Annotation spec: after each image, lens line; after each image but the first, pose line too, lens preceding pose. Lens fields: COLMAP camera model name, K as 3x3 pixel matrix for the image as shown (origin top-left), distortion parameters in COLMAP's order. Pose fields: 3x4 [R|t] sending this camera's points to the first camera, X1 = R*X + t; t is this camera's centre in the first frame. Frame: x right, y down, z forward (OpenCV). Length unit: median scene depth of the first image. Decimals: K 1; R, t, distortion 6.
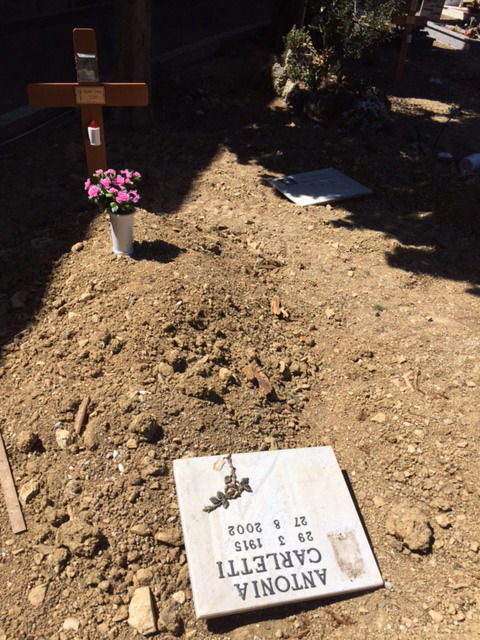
lens RADIAL K [[550.3, 0, 240.0], [0, 550.3, 320.0], [0, 0, 1]] dist [0.088780, -0.141983]
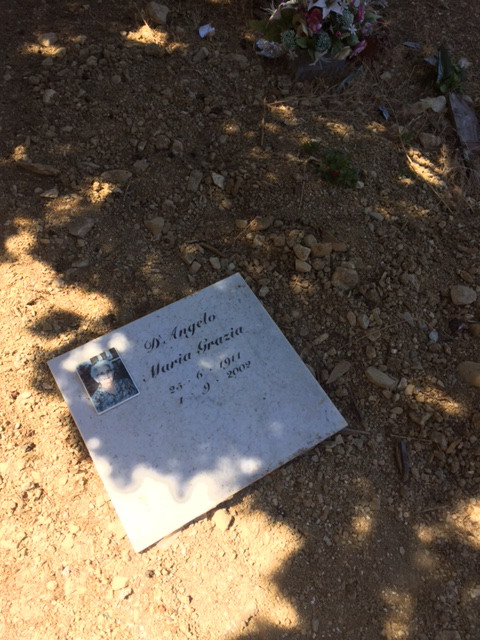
lens RADIAL K [[550.3, 0, 240.0], [0, 550.3, 320.0], [0, 0, 1]] dist [0.088780, -0.141983]
pose [[0.993086, -0.076172, 0.089318, 0.140920], [0.032376, 0.909098, 0.415323, -0.423085], [-0.112835, -0.409560, 0.905279, 0.692354]]
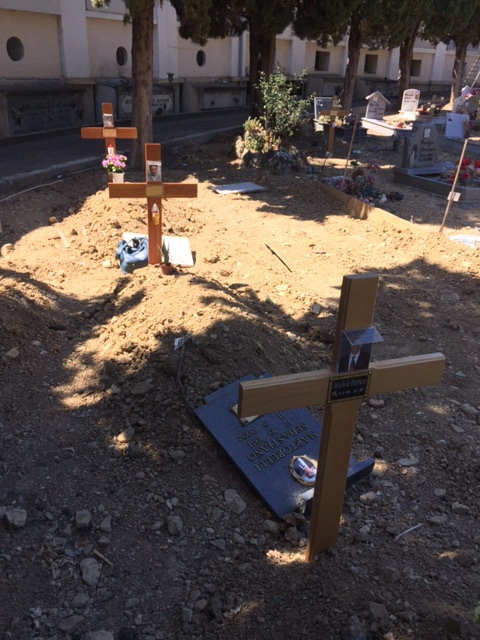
lens RADIAL K [[550.3, 0, 240.0], [0, 550.3, 320.0], [0, 0, 1]] dist [0.088780, -0.141983]
pose [[0.996888, -0.010270, -0.078159, 0.281174], [-0.004793, 0.981746, -0.190137, 0.508573], [0.078685, 0.189920, 0.978641, -0.656834]]
